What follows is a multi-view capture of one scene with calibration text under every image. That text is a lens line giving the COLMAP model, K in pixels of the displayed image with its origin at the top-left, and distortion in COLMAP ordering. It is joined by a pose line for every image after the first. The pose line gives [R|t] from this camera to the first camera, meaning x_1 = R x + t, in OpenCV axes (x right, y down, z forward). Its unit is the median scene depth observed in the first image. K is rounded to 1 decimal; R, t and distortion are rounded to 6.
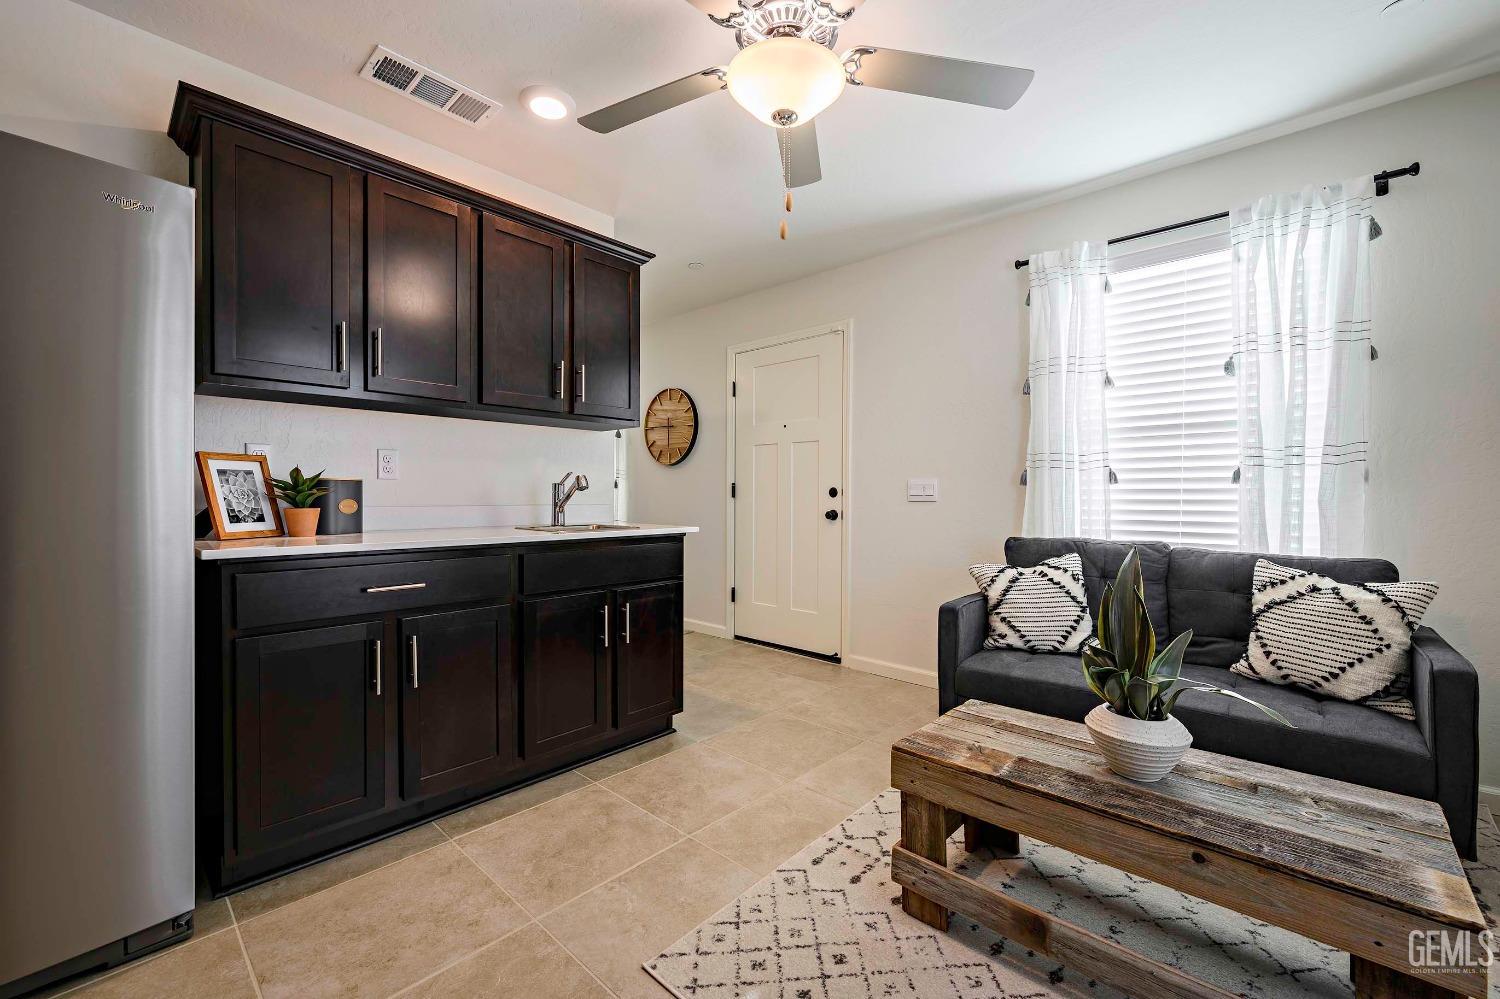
lens RADIAL K [[610.5, 0, 753.2], [0, 610.5, 499.1], [0, 0, 1]] dist [-0.002023, 0.000058]
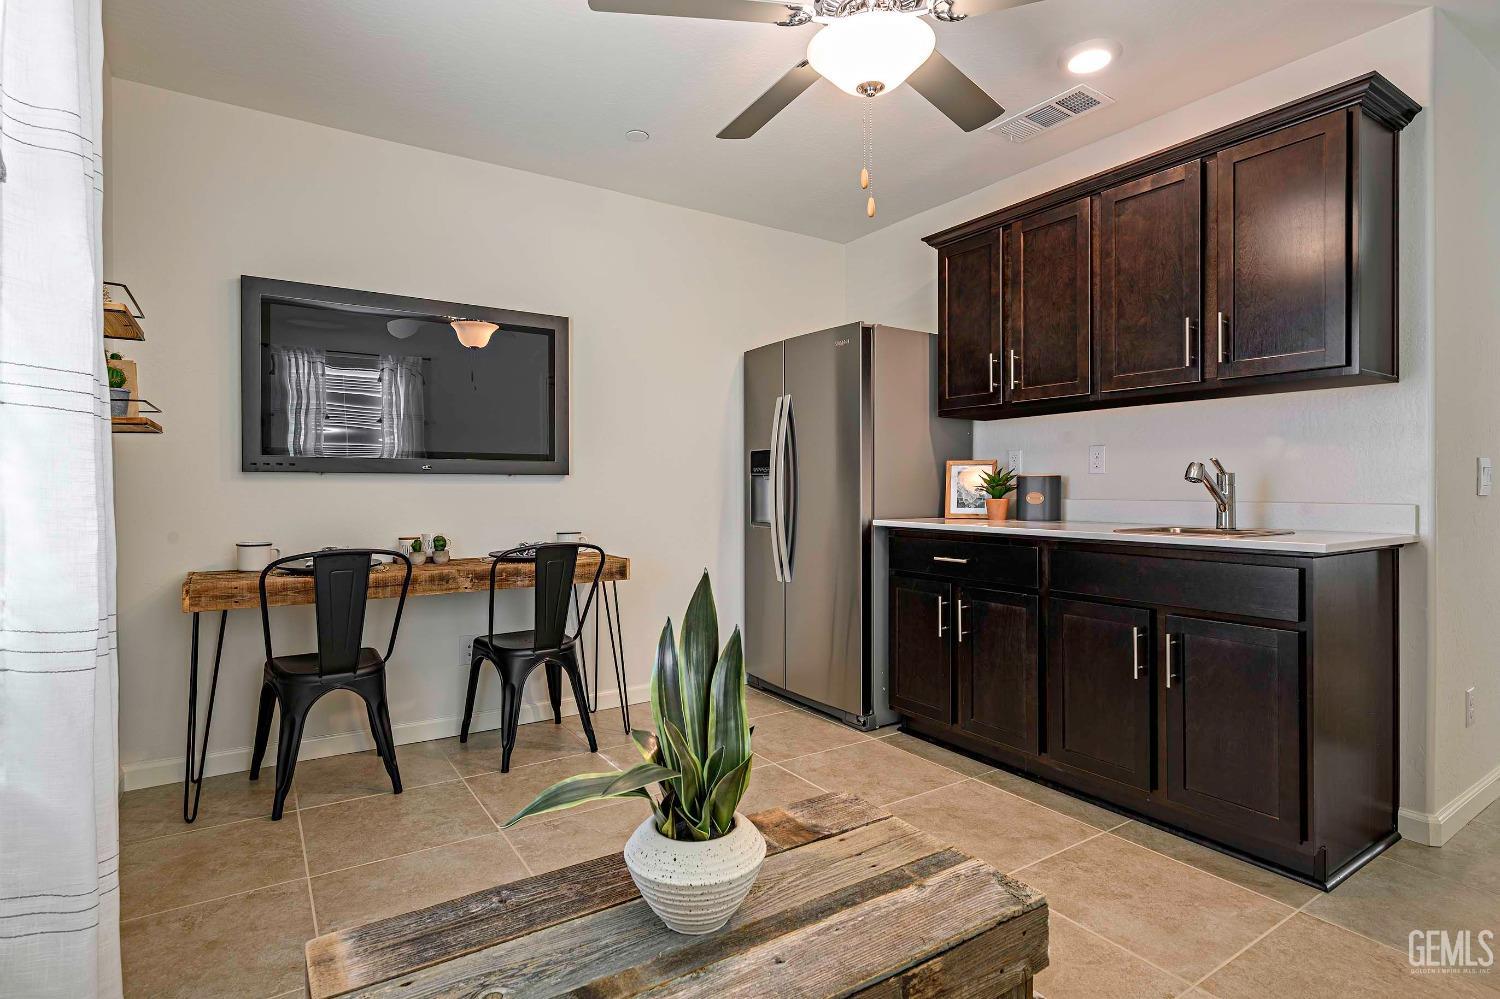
lens RADIAL K [[760.1, 0, 753.0], [0, 760.1, 493.5], [0, 0, 1]] dist [0.000122, 0.000047]
pose [[-0.240034, 0.005817, -0.970747, 1.012078], [-0.004427, 0.999965, 0.007087, -0.005521], [0.970754, 0.005998, -0.240000, 0.907127]]
